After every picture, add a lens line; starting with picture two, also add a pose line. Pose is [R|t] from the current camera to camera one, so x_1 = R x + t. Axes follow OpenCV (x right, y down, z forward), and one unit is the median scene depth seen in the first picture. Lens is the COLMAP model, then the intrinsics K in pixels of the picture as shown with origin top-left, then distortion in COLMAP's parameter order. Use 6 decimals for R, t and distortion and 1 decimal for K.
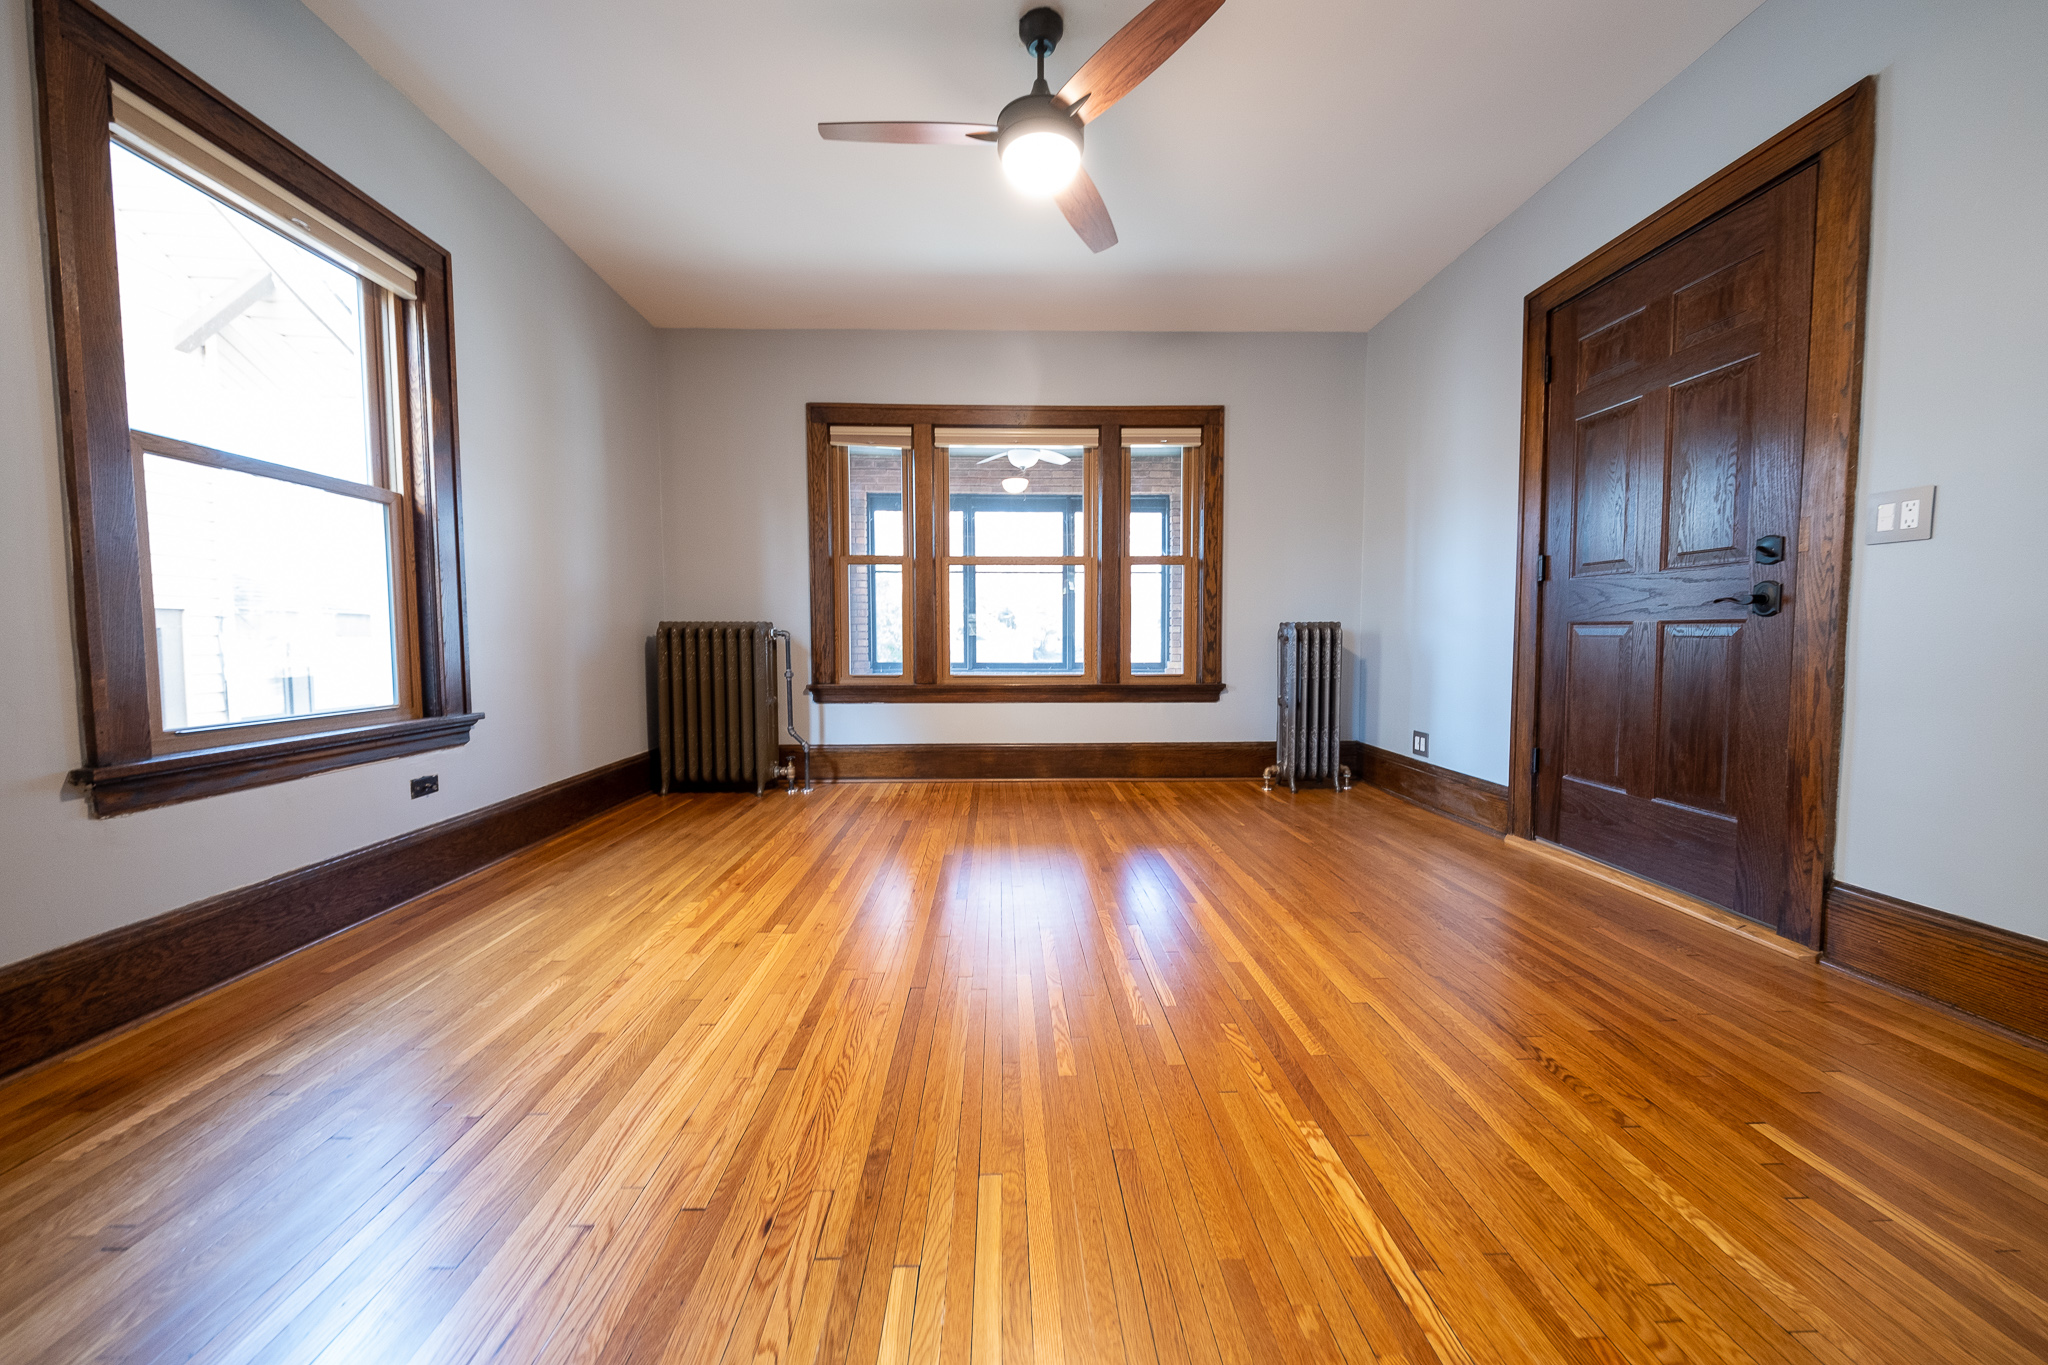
lens RADIAL K [[733.2, 0, 1024.0], [0, 733.2, 682.5], [0, 0, 1]] dist [0.000305, -0.000026]
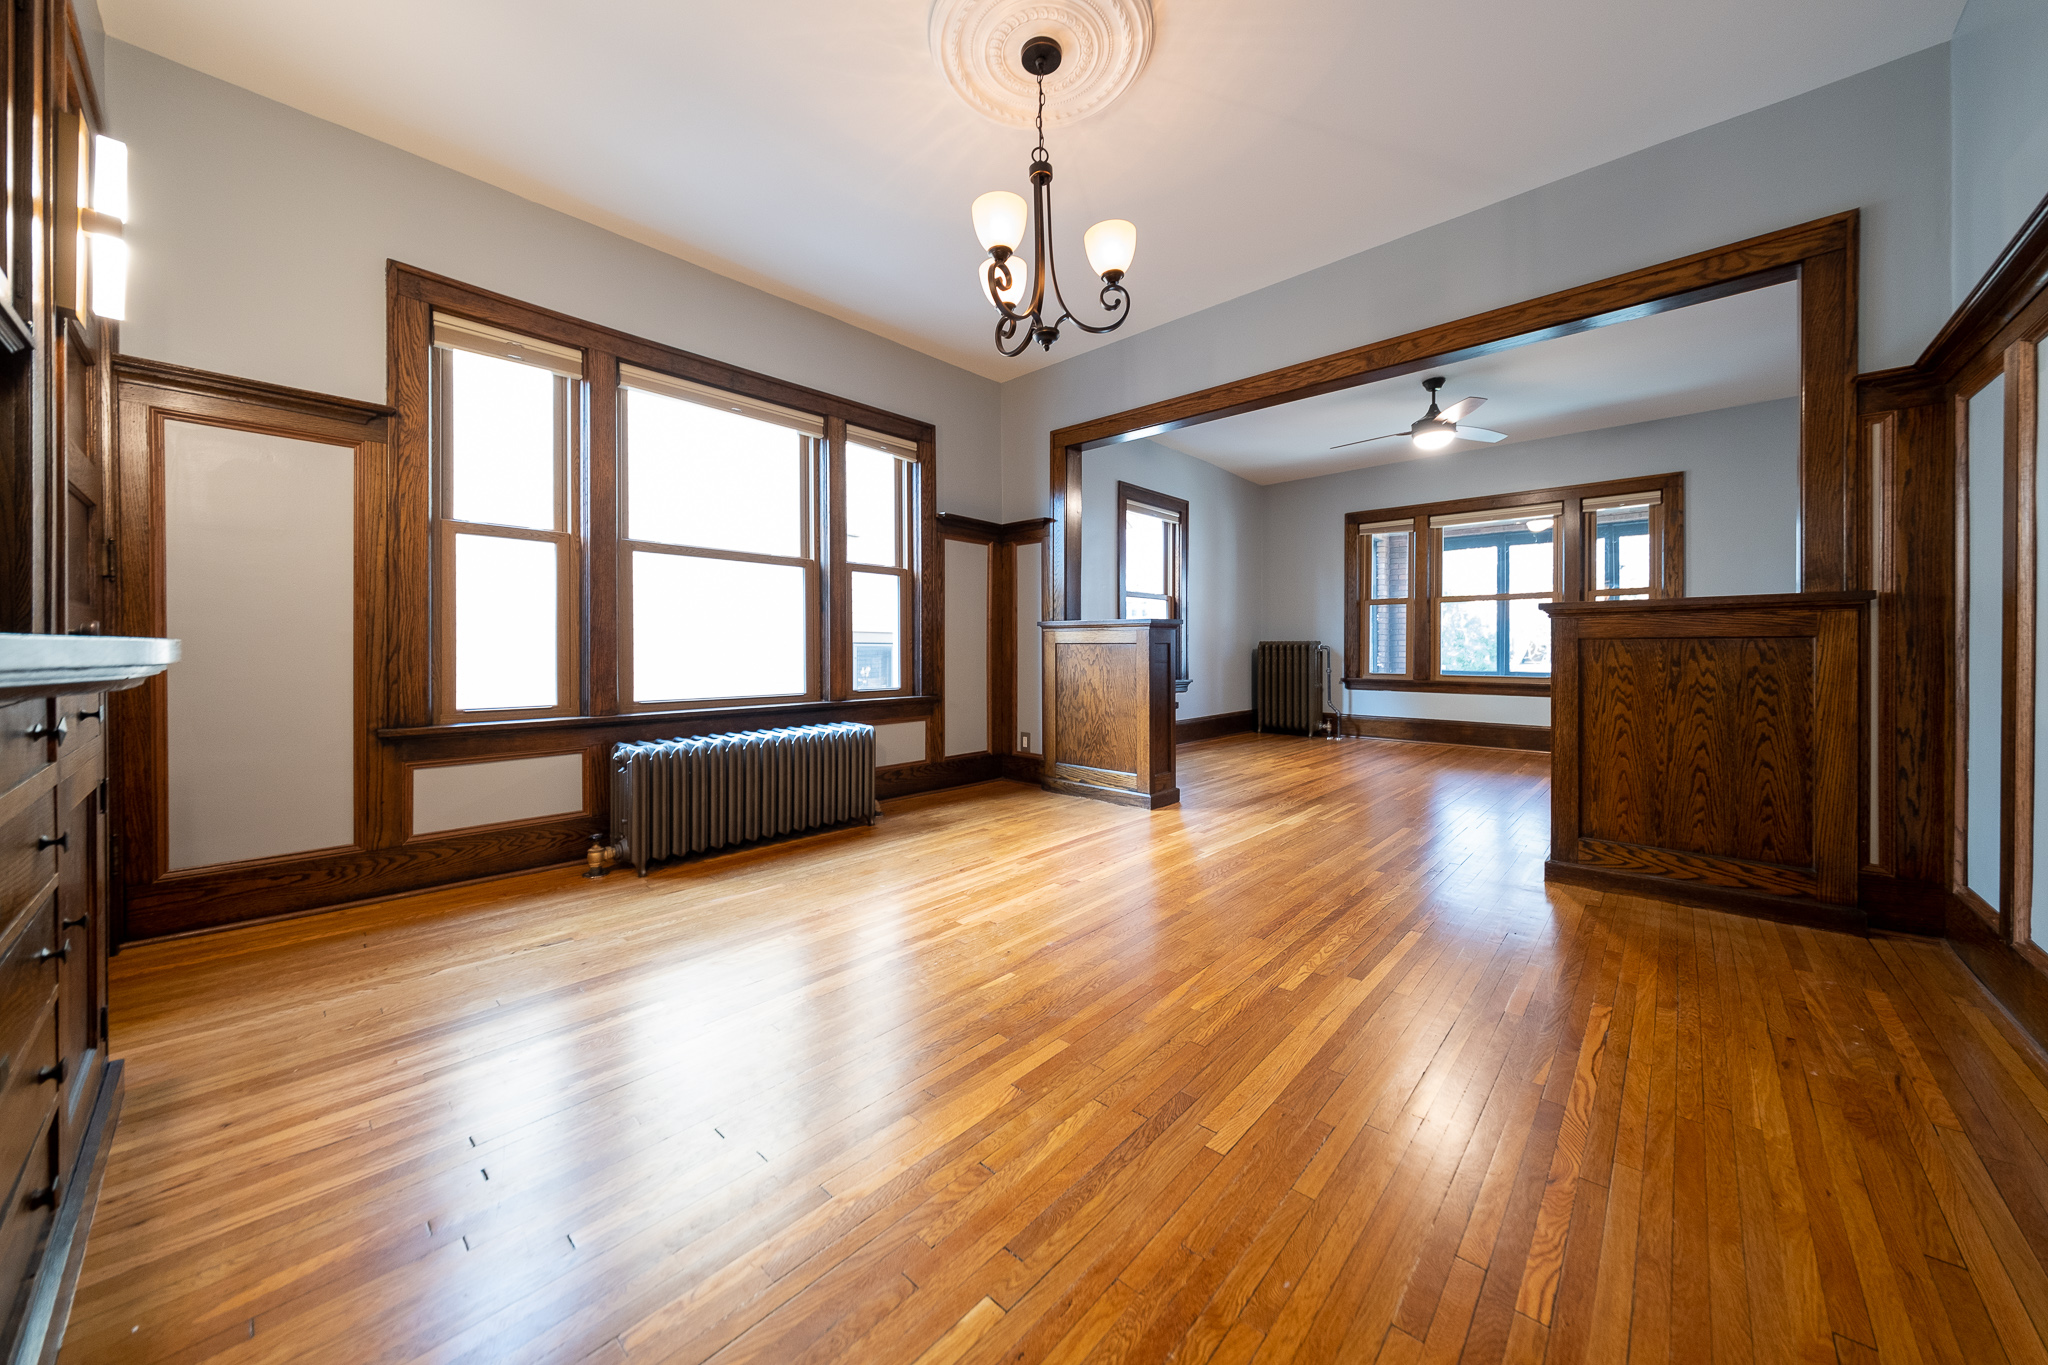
lens RADIAL K [[728.3, 0, 1000.0], [0, 728.3, 654.9], [0, 0, 1]] dist [0.000641, -0.000001]
pose [[0.703982, 0.007576, -0.710178, 0.347818], [-0.043951, 0.998491, -0.032916, 0.040978], [0.708857, 0.054385, 0.703252, -0.753974]]
